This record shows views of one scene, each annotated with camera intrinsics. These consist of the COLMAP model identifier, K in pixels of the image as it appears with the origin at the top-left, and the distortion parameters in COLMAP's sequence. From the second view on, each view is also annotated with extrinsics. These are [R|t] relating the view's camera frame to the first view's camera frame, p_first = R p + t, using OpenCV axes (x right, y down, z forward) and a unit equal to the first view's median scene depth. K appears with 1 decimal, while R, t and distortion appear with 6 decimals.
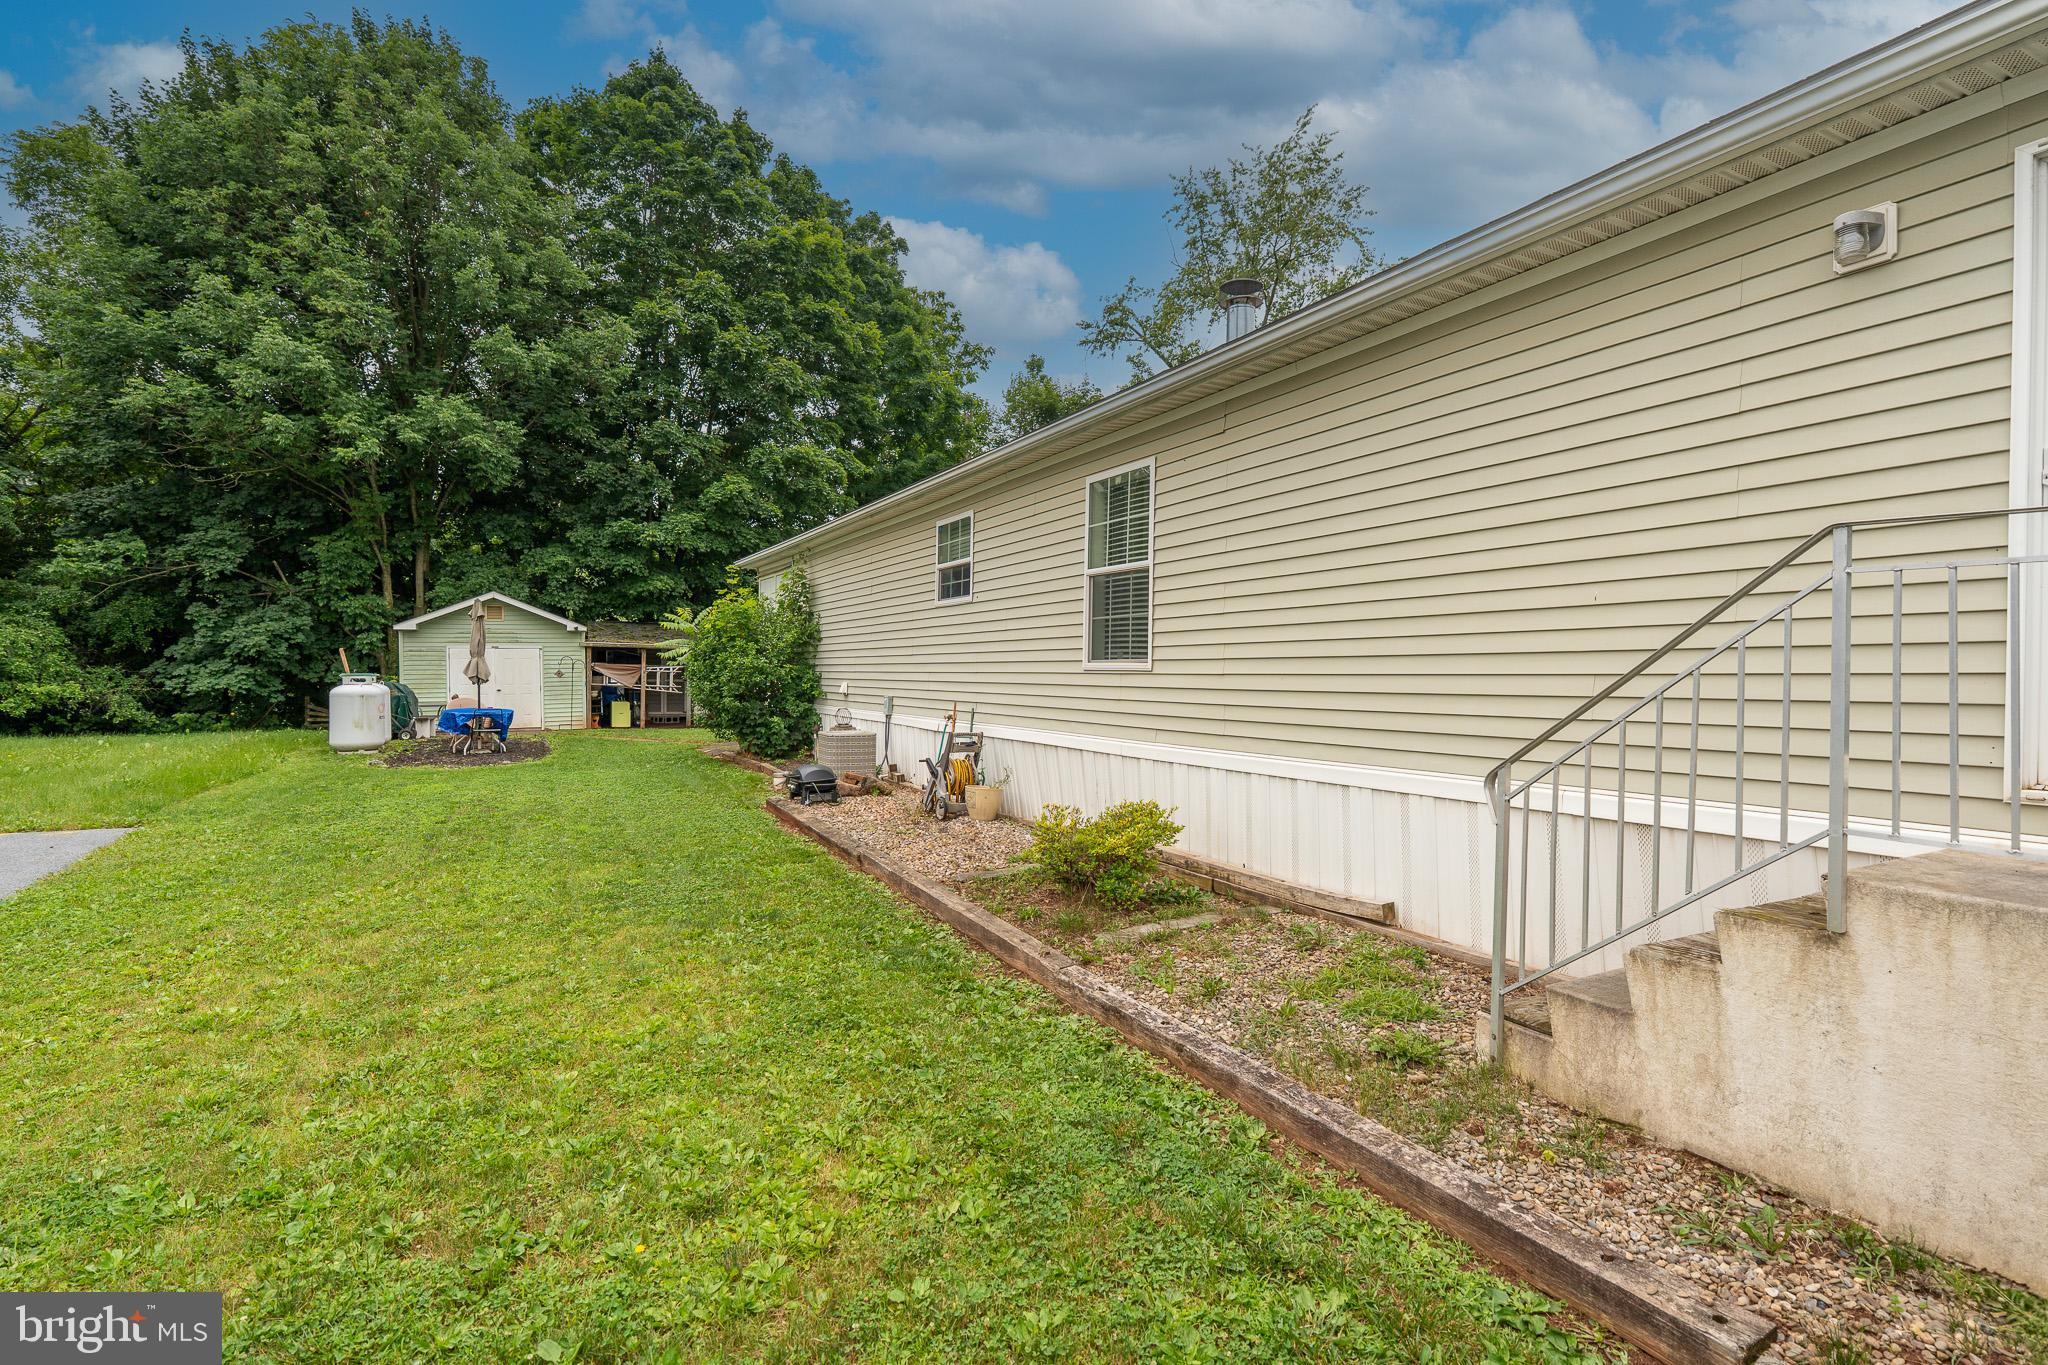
lens RADIAL K [[983.8, 0, 1019.9], [0, 983.8, 678.9], [0, 0, 1]] dist [-0.005685, 0.000537]
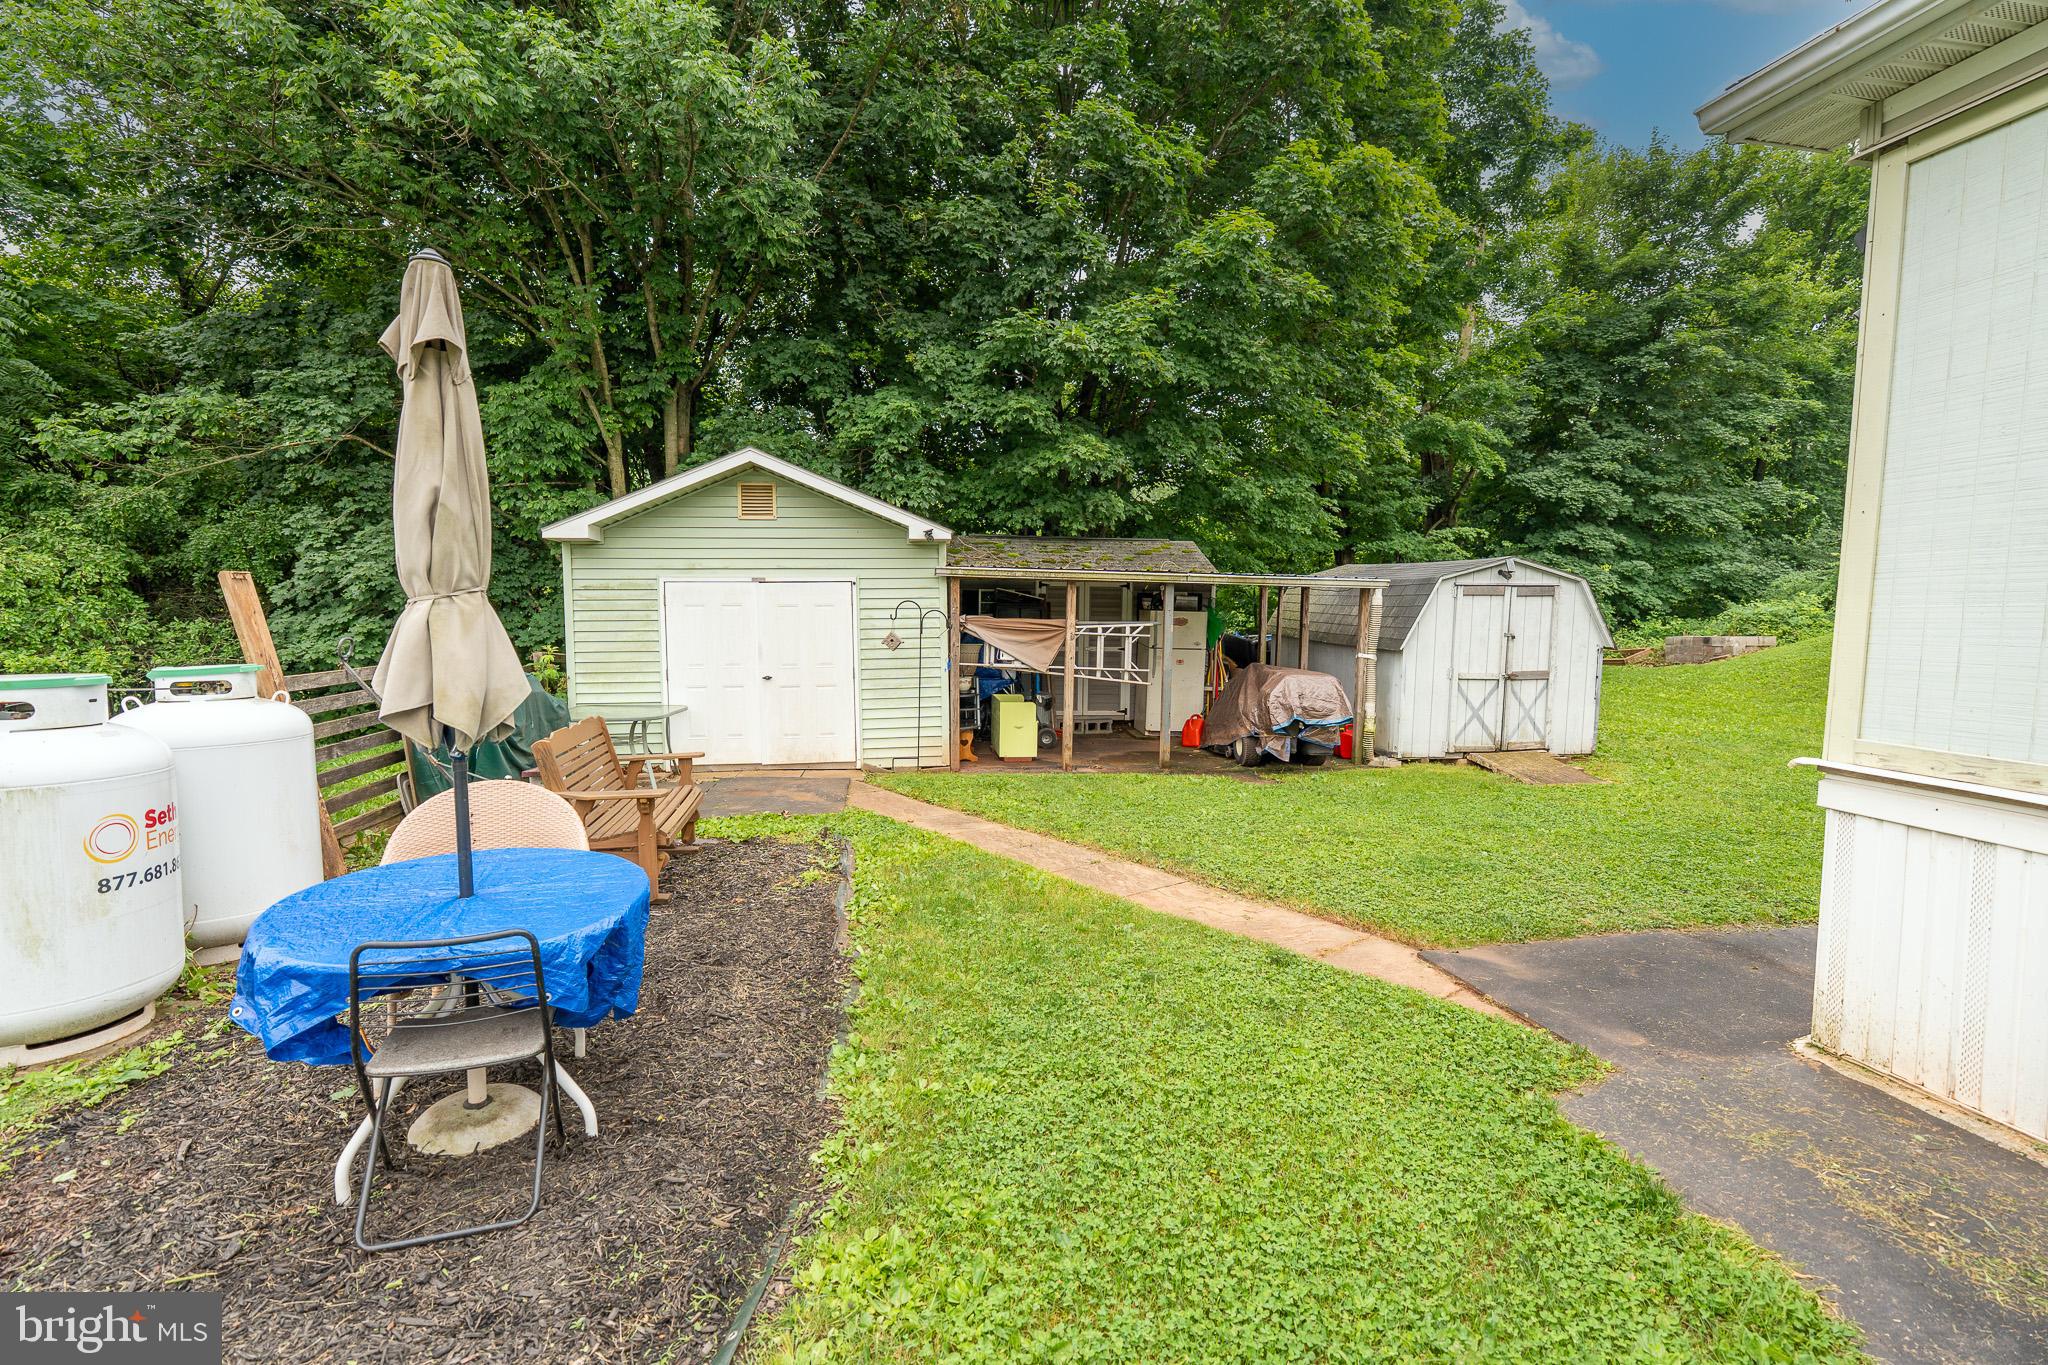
lens RADIAL K [[943.8, 0, 1022.5], [0, 943.8, 681.9], [0, 0, 1]] dist [-0.005950, 0.000764]
pose [[0.952372, 0.024900, -0.303920, -0.264742], [-0.006237, 0.998043, 0.062224, -0.011967], [0.304874, -0.057365, 0.950663, 0.572167]]
